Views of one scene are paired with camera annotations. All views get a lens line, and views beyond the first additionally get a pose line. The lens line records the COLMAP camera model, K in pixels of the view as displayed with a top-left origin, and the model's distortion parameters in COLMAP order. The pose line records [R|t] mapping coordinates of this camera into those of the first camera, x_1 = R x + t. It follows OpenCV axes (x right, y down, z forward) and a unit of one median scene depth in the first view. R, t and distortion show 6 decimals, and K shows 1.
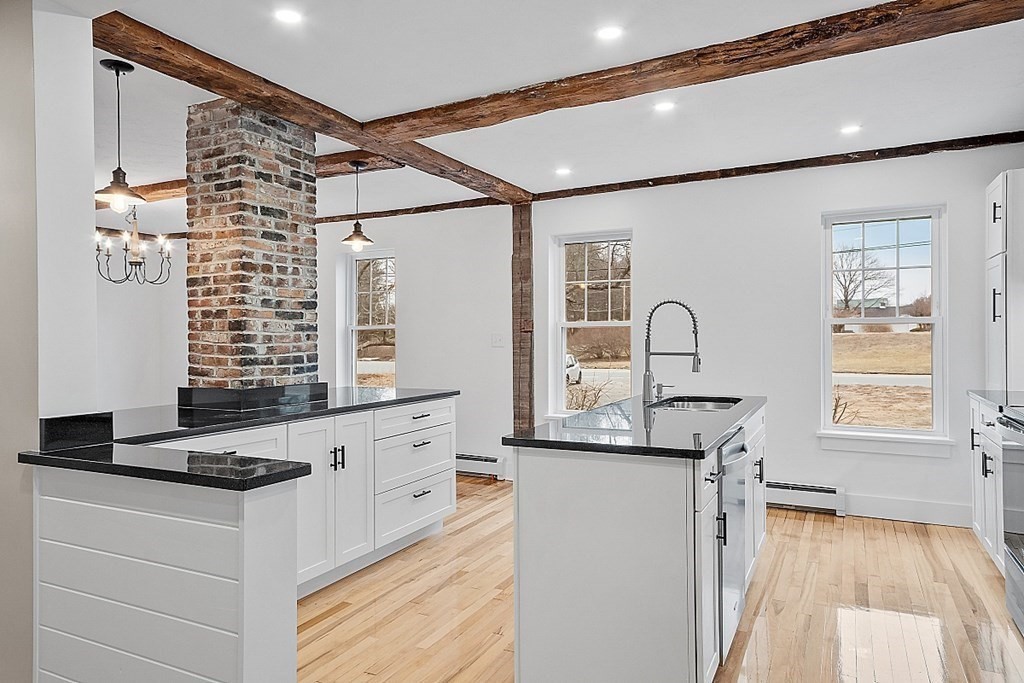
lens RADIAL K [[648.4, 0, 514.3], [0, 648.4, 338.4], [0, 0, 1]] dist [0.010620, 0.000999]
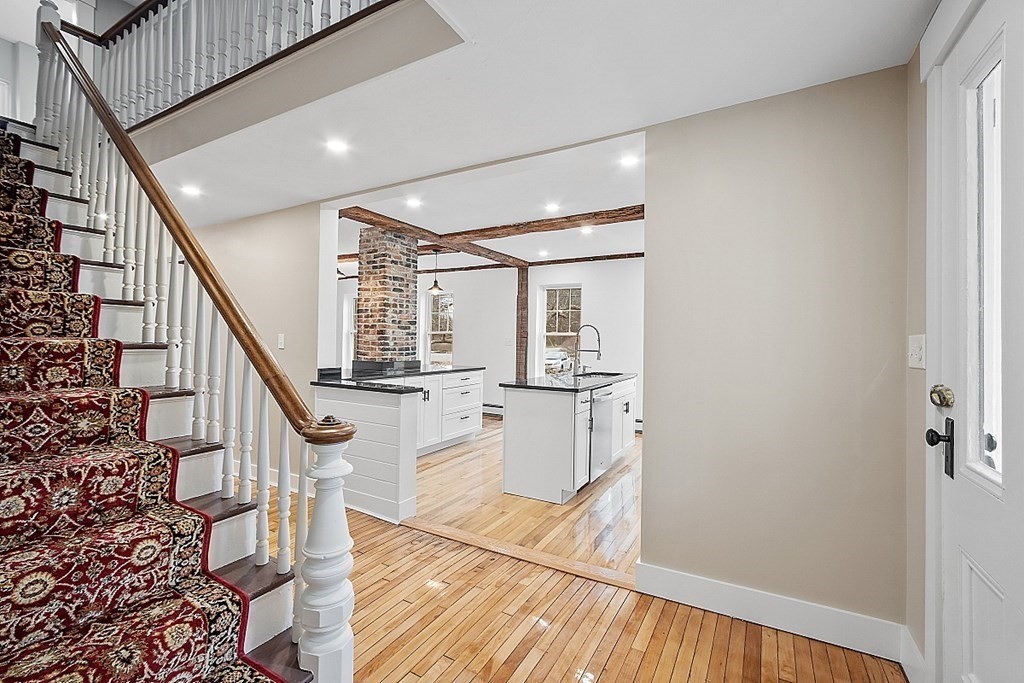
lens RADIAL K [[444.6, 0, 509.4], [0, 444.6, 336.5], [0, 0, 1]] dist [-0.001203, -0.000010]
pose [[0.998557, 0.023617, -0.048229, 0.062851], [-0.023985, 0.999687, -0.007064, -0.005214], [0.048047, 0.008210, 0.998811, -0.415319]]
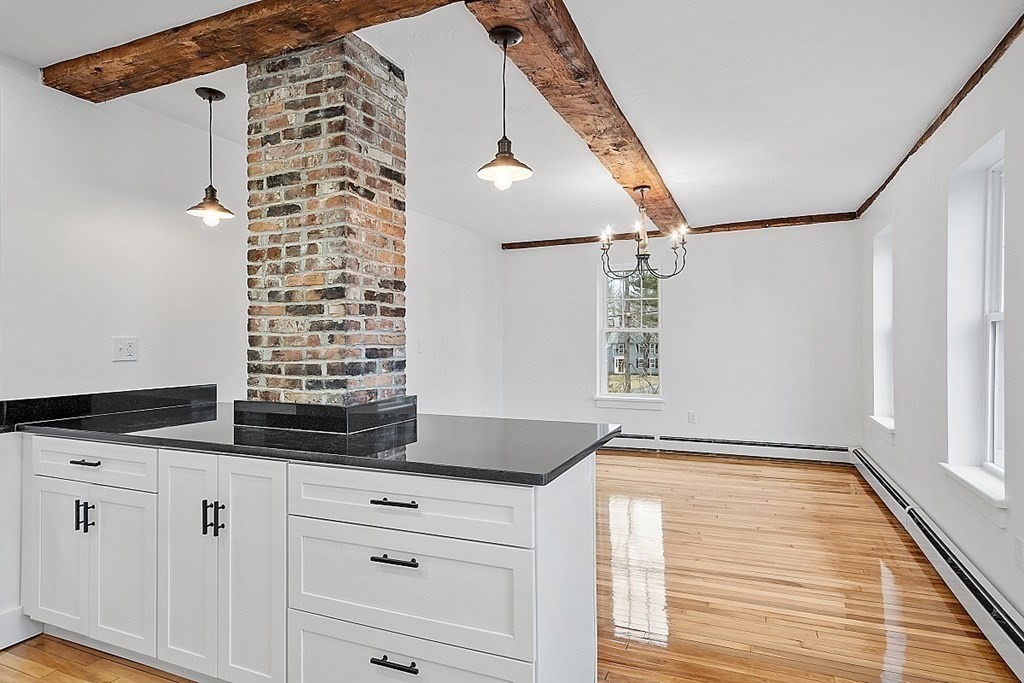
lens RADIAL K [[566.7, 0, 513.3], [0, 566.7, 343.0], [0, 0, 1]] dist [0.002233, -0.000105]
pose [[0.062815, 0.006034, -0.998007, 0.321526], [-0.000396, 0.999982, 0.006021, -0.001461], [0.998025, 0.000017, 0.062816, 1.207991]]
